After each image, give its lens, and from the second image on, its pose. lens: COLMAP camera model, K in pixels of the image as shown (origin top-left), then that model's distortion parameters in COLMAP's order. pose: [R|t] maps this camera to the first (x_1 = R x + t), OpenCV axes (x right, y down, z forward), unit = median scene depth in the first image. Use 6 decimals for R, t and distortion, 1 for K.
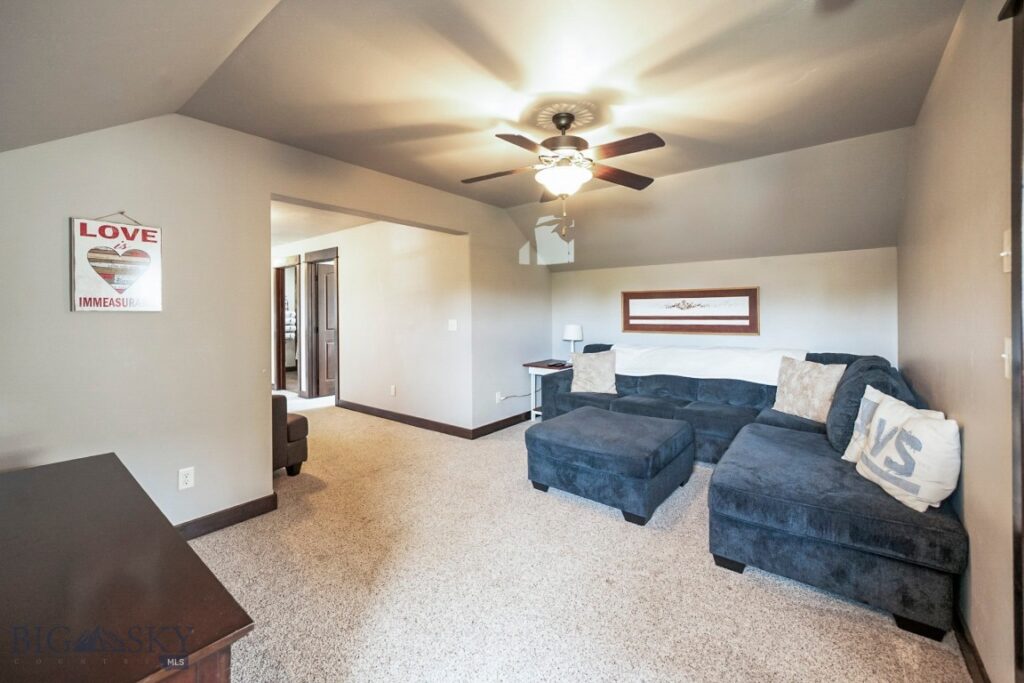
lens RADIAL K [[411.9, 0, 504.1], [0, 411.9, 313.3], [0, 0, 1]] dist [-0.010329, 0.000909]
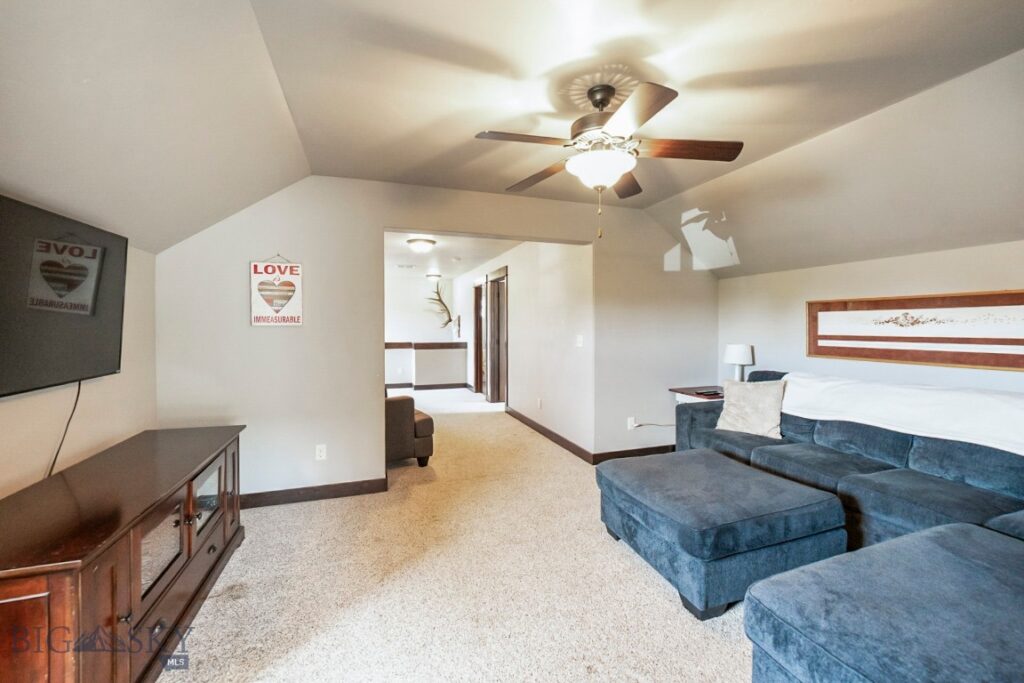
lens RADIAL K [[411.9, 0, 511.8], [0, 411.9, 336.3], [0, 0, 1]] dist [-0.010329, 0.000909]
pose [[0.848393, 0.020509, -0.528970, 0.320436], [-0.007162, 0.999602, 0.027270, -0.008765], [0.529319, -0.019347, 0.848202, 0.152674]]
